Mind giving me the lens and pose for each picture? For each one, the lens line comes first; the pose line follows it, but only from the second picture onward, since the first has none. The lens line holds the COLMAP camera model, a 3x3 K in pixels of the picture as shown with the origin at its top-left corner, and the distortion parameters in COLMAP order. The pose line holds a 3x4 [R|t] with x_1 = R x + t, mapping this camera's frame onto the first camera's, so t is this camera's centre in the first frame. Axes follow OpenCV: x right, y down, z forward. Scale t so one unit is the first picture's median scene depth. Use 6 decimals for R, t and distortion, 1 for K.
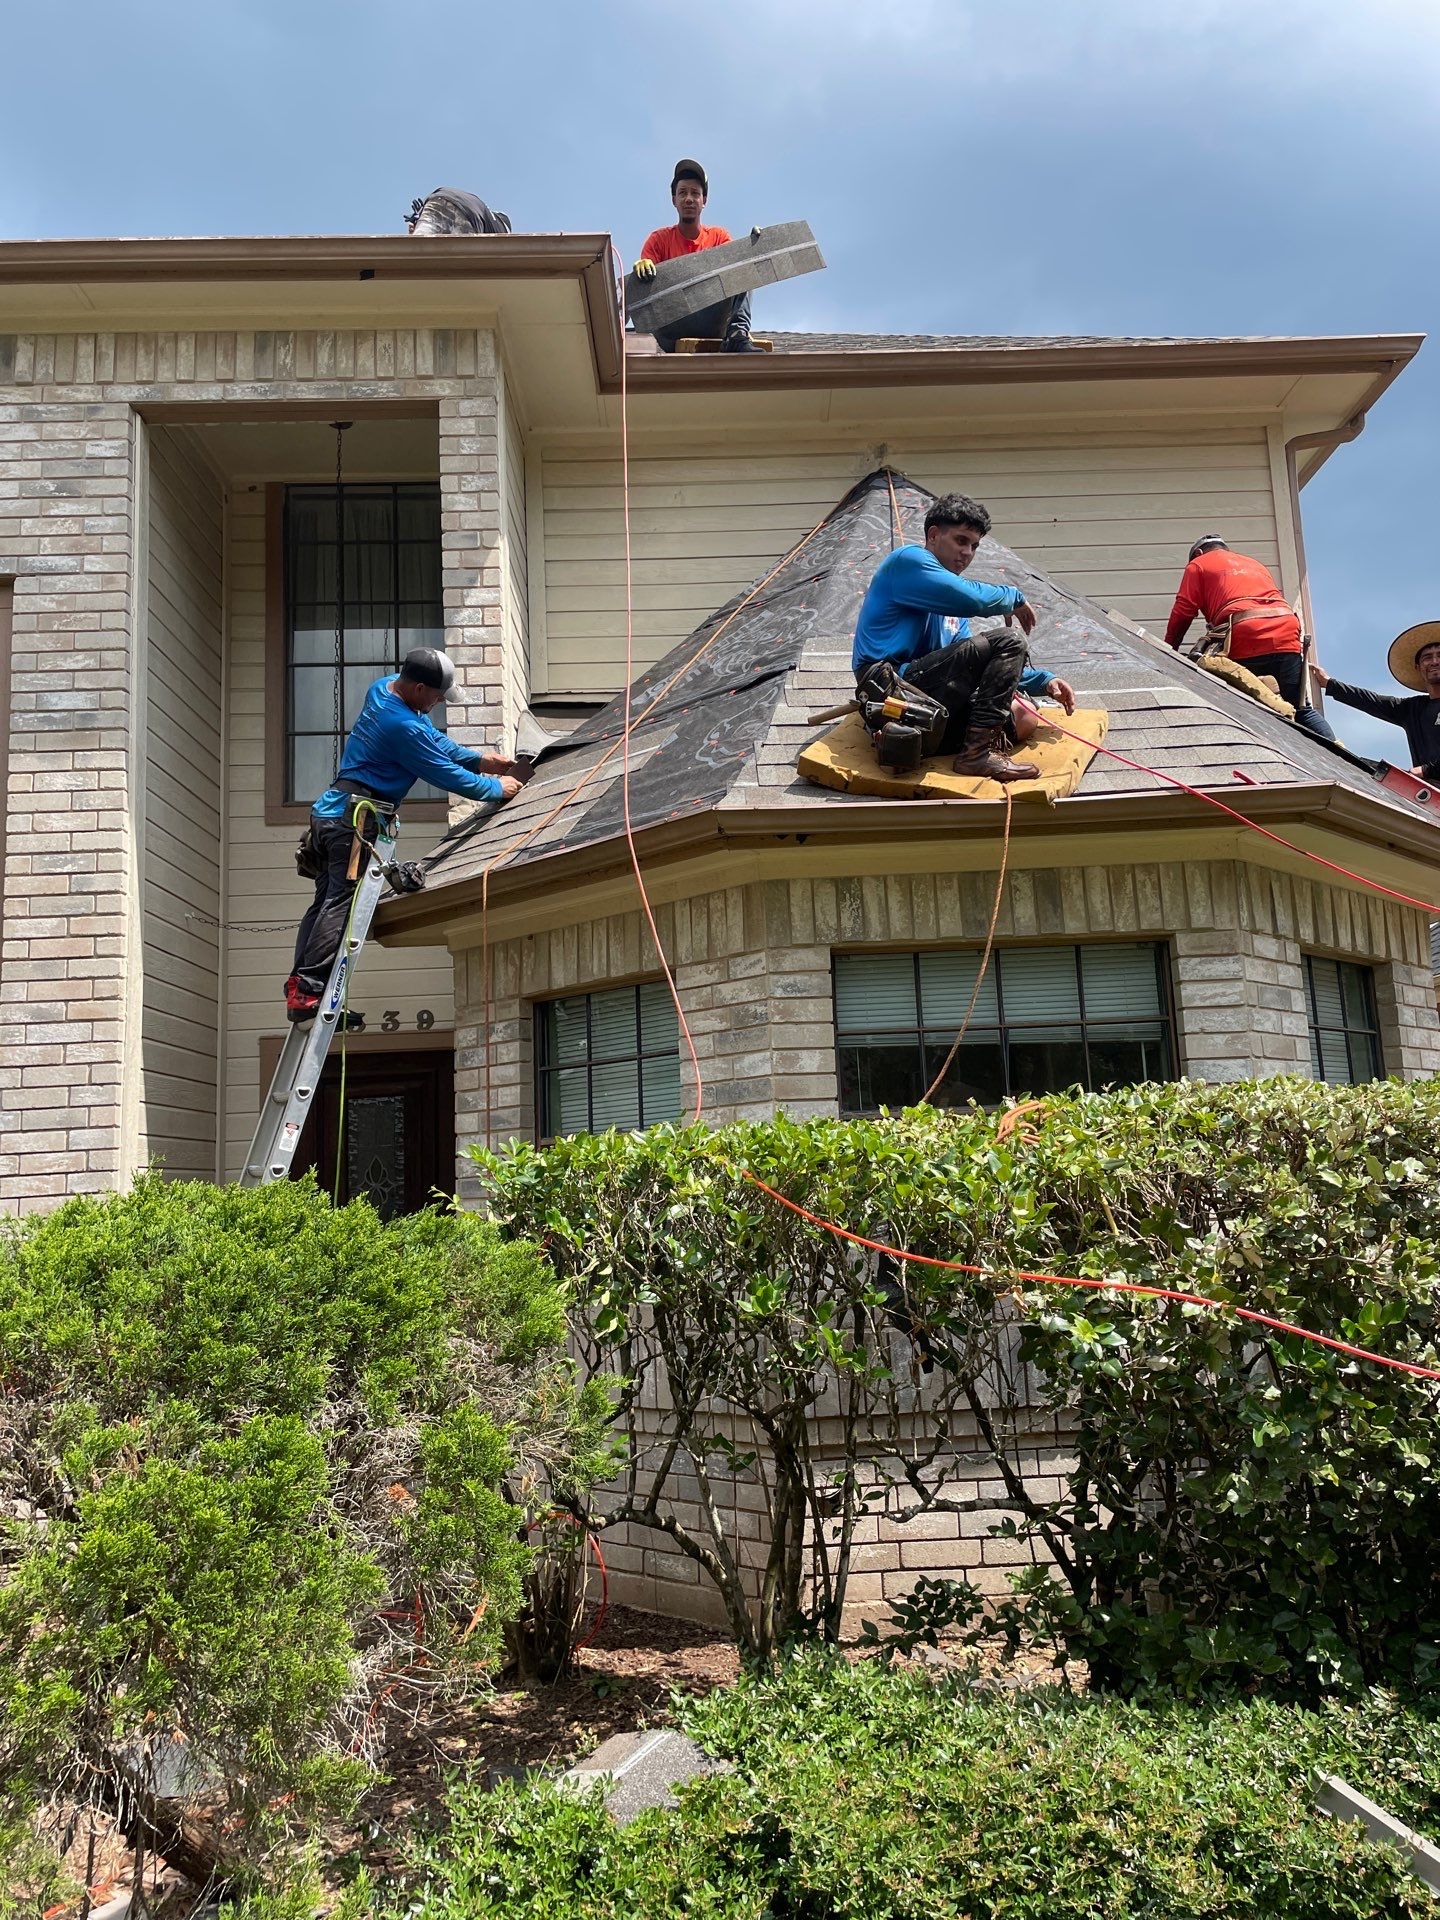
lens RADIAL K [[1495.8, 0, 712.7], [0, 1495.8, 954.9], [0, 0, 1]] dist [0.016689, 0.003369]
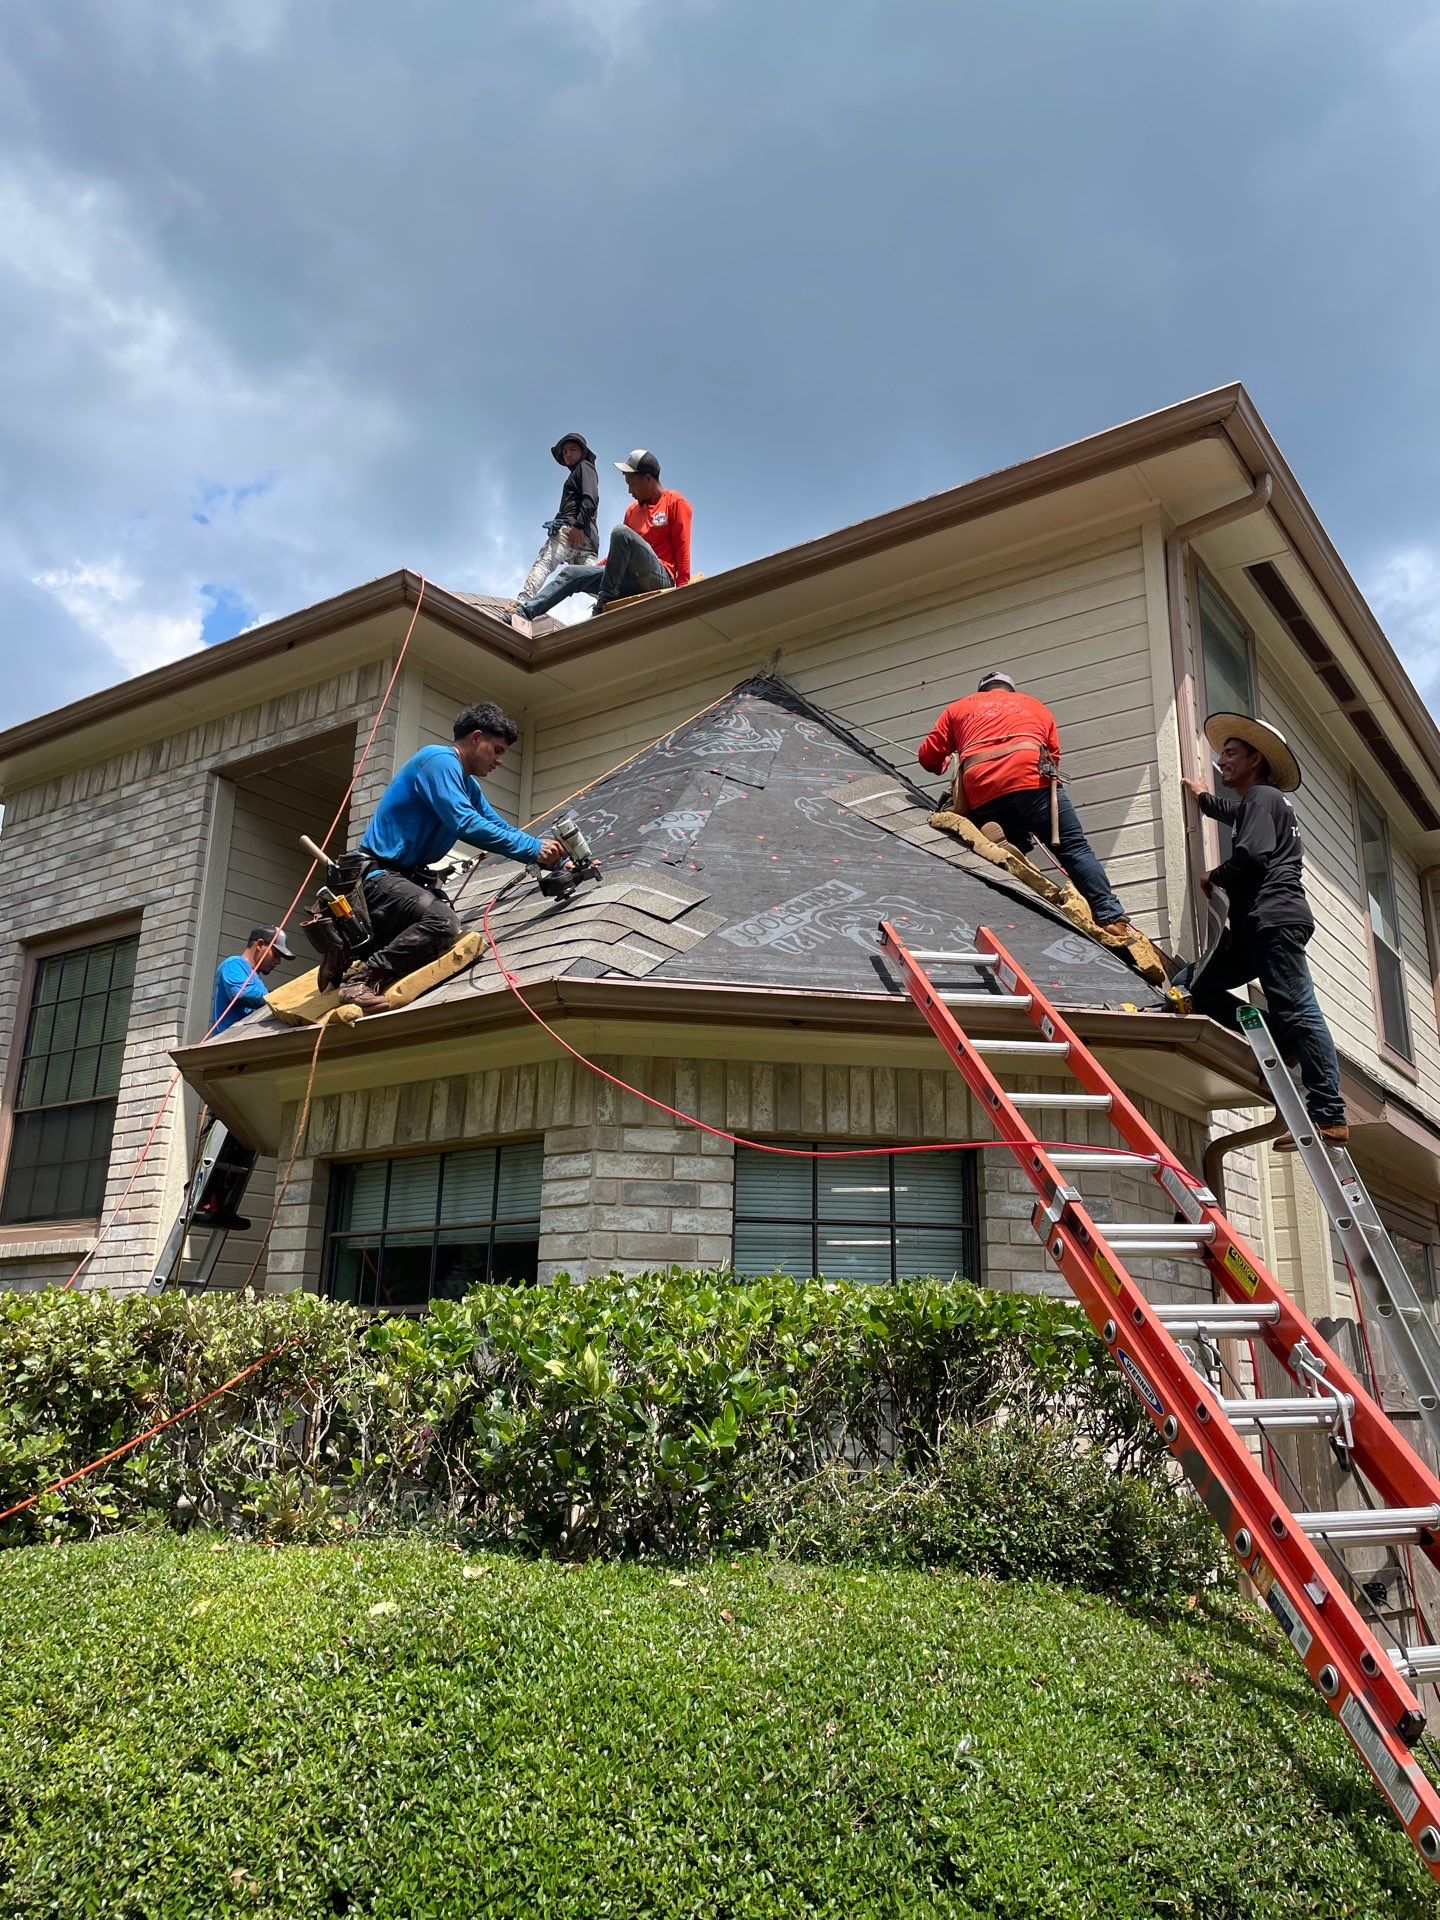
lens RADIAL K [[1495.8, 0, 712.1], [0, 1495.8, 953.2], [0, 0, 1]] dist [0.016689, 0.003369]
pose [[0.788416, -0.113639, -0.604555, 1.010370], [0.037734, 0.989872, -0.136857, 0.008193], [0.613984, 0.085088, 0.784719, 0.272485]]
